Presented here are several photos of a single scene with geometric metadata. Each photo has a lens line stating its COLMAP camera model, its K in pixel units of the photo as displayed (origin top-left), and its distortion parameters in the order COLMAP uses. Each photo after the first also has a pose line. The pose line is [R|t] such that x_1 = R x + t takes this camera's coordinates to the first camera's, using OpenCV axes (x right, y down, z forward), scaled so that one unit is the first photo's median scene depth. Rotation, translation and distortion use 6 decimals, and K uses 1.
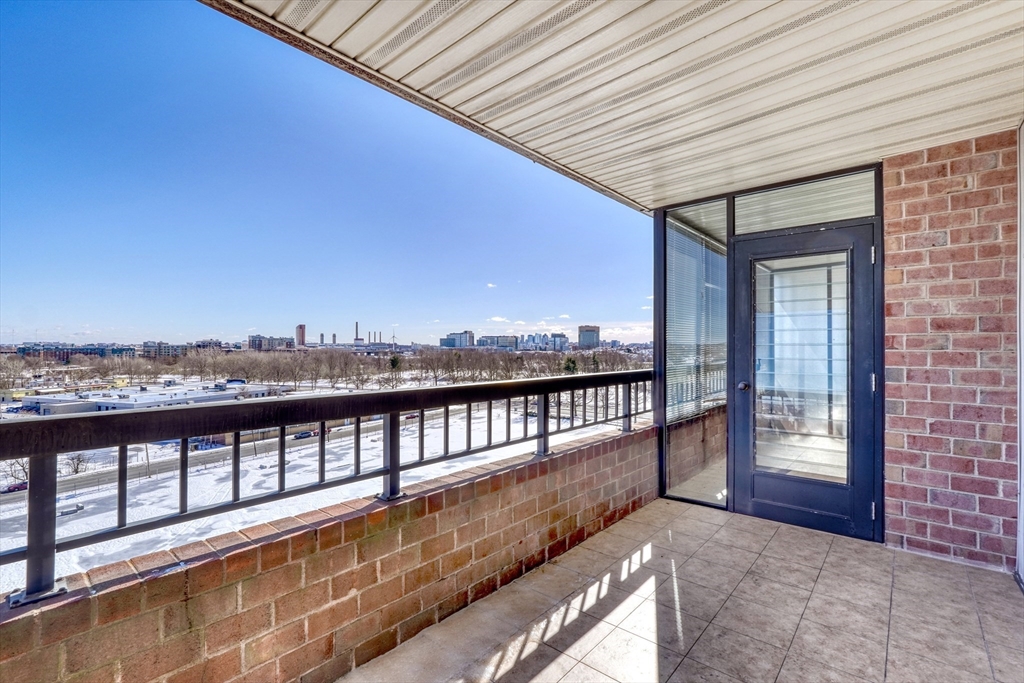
lens RADIAL K [[466.5, 0, 512.0], [0, 466.5, 341.5], [0, 0, 1]] dist [-0.019841, 0.008977]
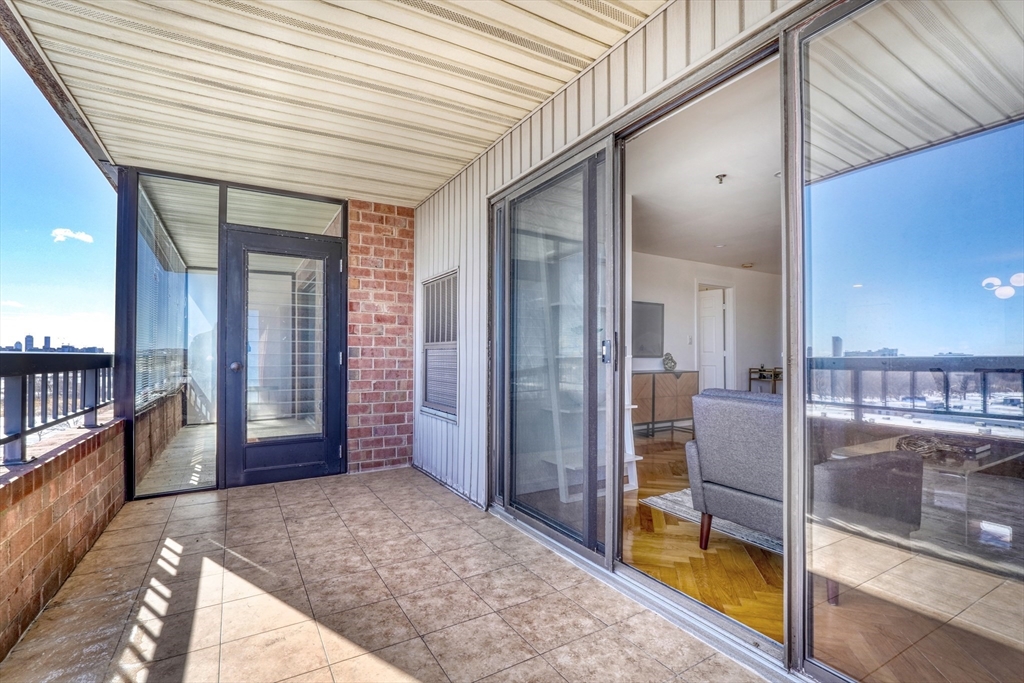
lens RADIAL K [[450.3, 0, 480.7], [0, 450.3, 347.6], [0, 0, 1]] dist [-0.014785, -0.000108]
pose [[0.359337, 0.023567, 0.932910, -0.335079], [-0.020133, 0.999644, -0.017499, 0.076057], [-0.932991, -0.012494, 0.359683, 0.141351]]
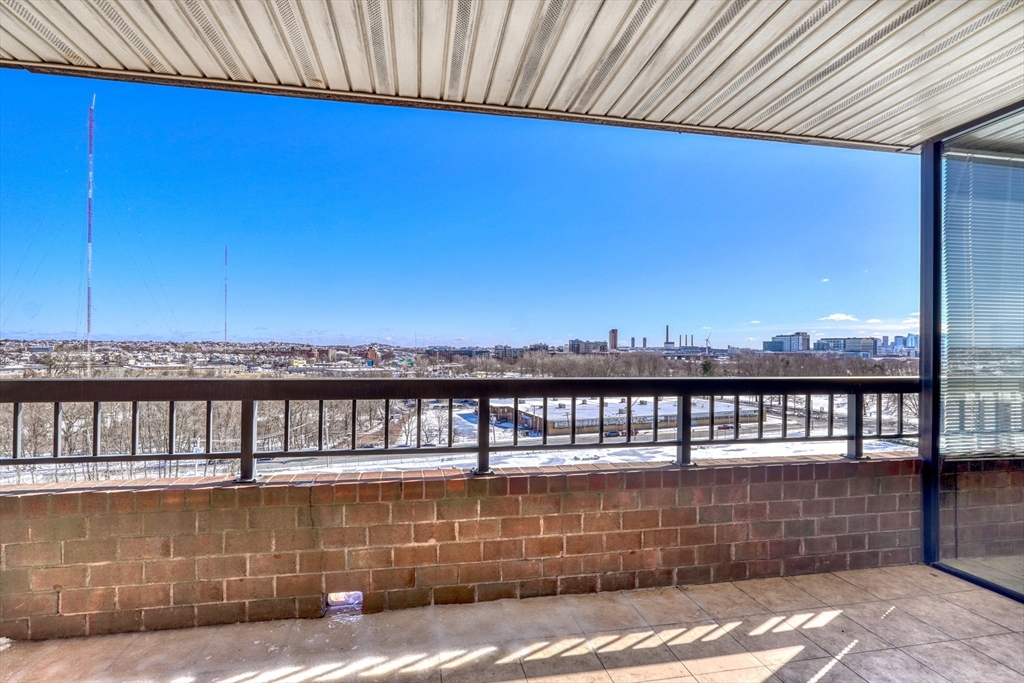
lens RADIAL K [[470.3, 0, 493.6], [0, 470.3, 346.3], [0, 0, 1]] dist [-0.021327, 0.009479]
pose [[0.775704, -0.000486, -0.631097, 0.373254], [0.001725, 0.999998, 0.001351, 0.019023], [0.631095, -0.002137, 0.775702, 0.100545]]
